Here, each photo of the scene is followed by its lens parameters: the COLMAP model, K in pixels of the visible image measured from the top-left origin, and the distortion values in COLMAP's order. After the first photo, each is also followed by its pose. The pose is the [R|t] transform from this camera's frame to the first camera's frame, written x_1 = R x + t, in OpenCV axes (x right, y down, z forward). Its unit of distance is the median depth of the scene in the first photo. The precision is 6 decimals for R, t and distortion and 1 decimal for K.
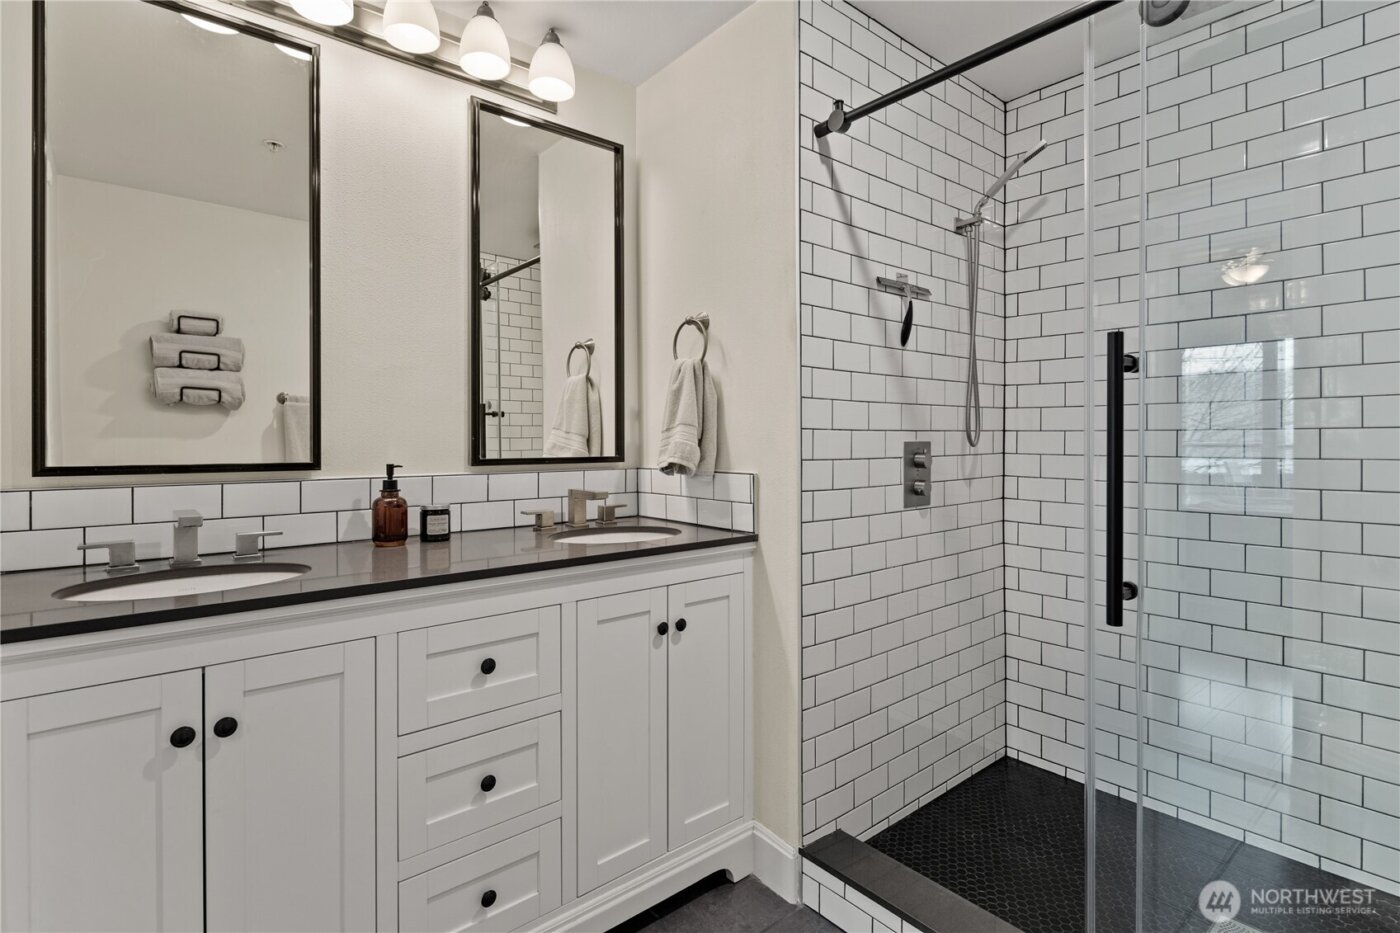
lens RADIAL K [[678.5, 0, 697.0], [0, 678.5, 445.8], [0, 0, 1]] dist [-0.001337, -0.000132]
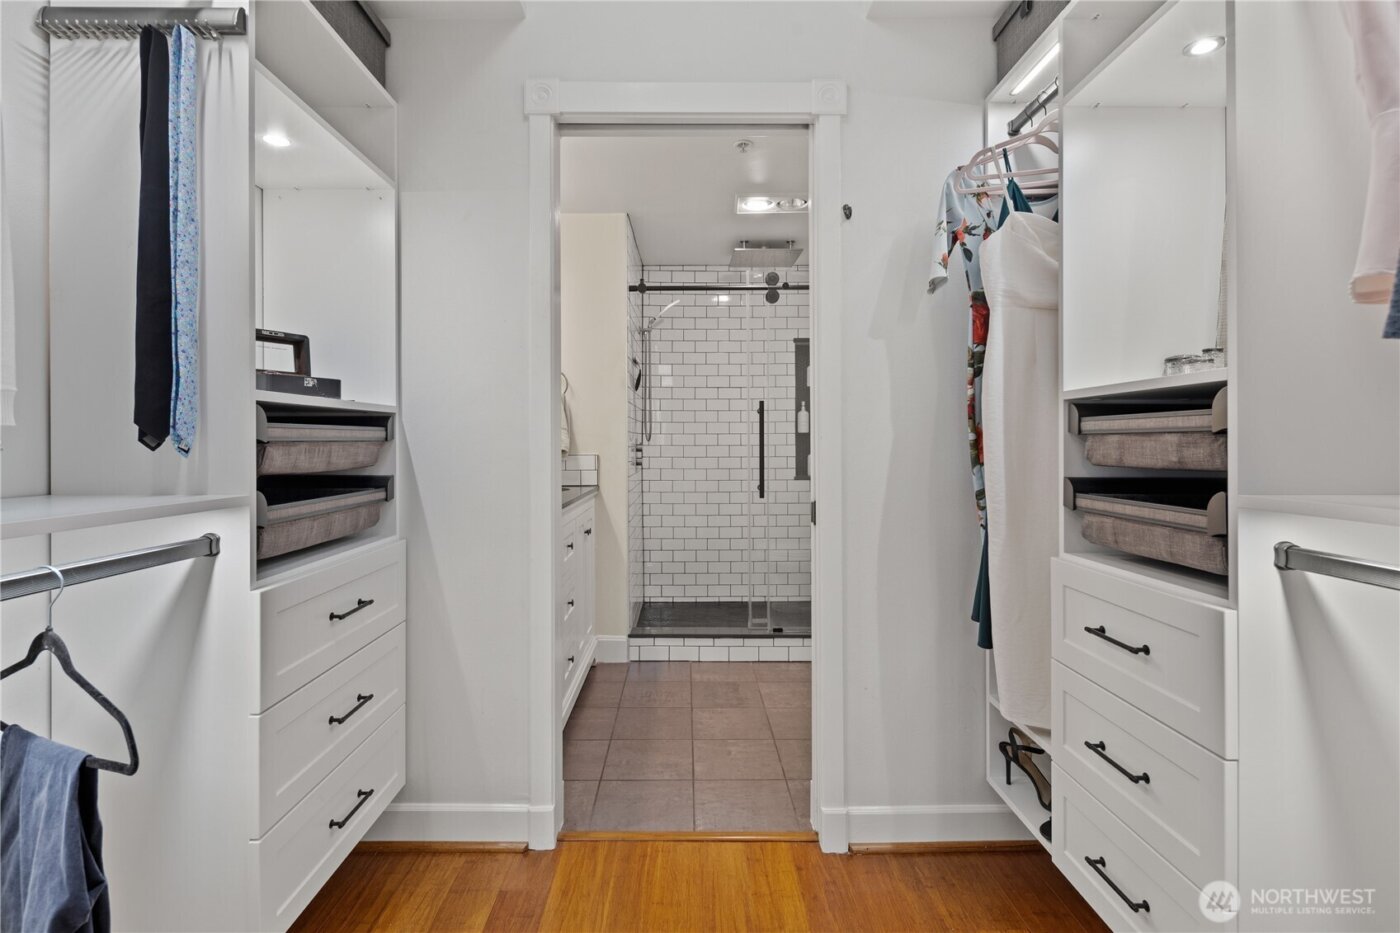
lens RADIAL K [[705.4, 0, 715.3], [0, 705.4, 442.8], [0, 0, 1]] dist [0.000465, -0.000146]
pose [[0.602367, -0.001877, 0.798217, -1.325365], [0.008977, 0.999950, -0.004424, 0.018790], [-0.798169, 0.009831, 0.602354, -0.486104]]
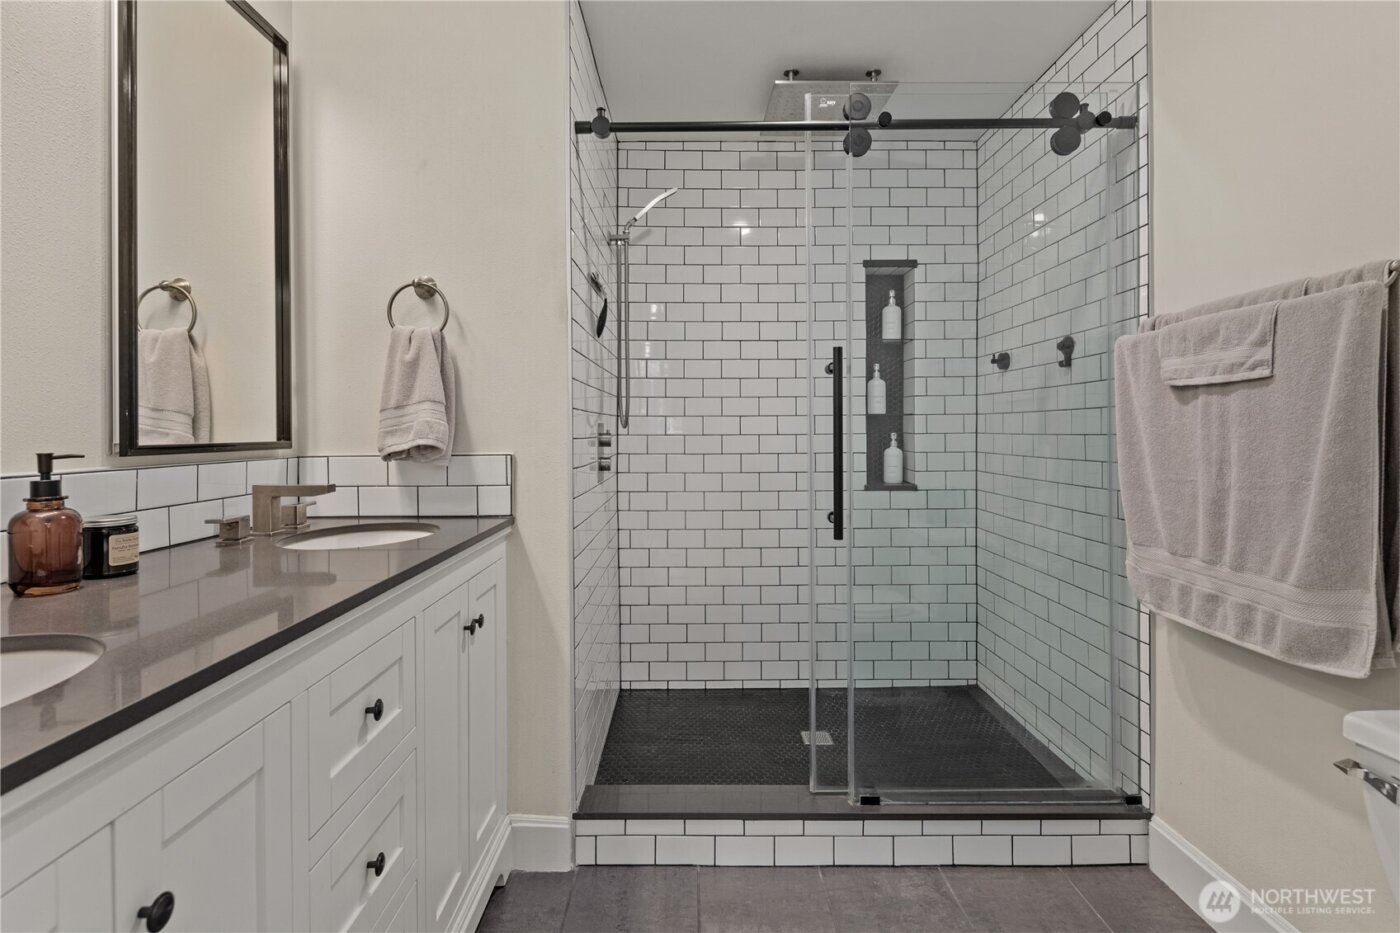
lens RADIAL K [[685.7, 0, 697.4], [0, 685.7, 429.7], [0, 0, 1]] dist [0.000851, -0.000398]
pose [[0.625990, -0.001046, 0.779830, -0.514219], [0.010430, 0.999921, -0.007031, 0.015293], [-0.779761, 0.012535, 0.625952, 0.177928]]
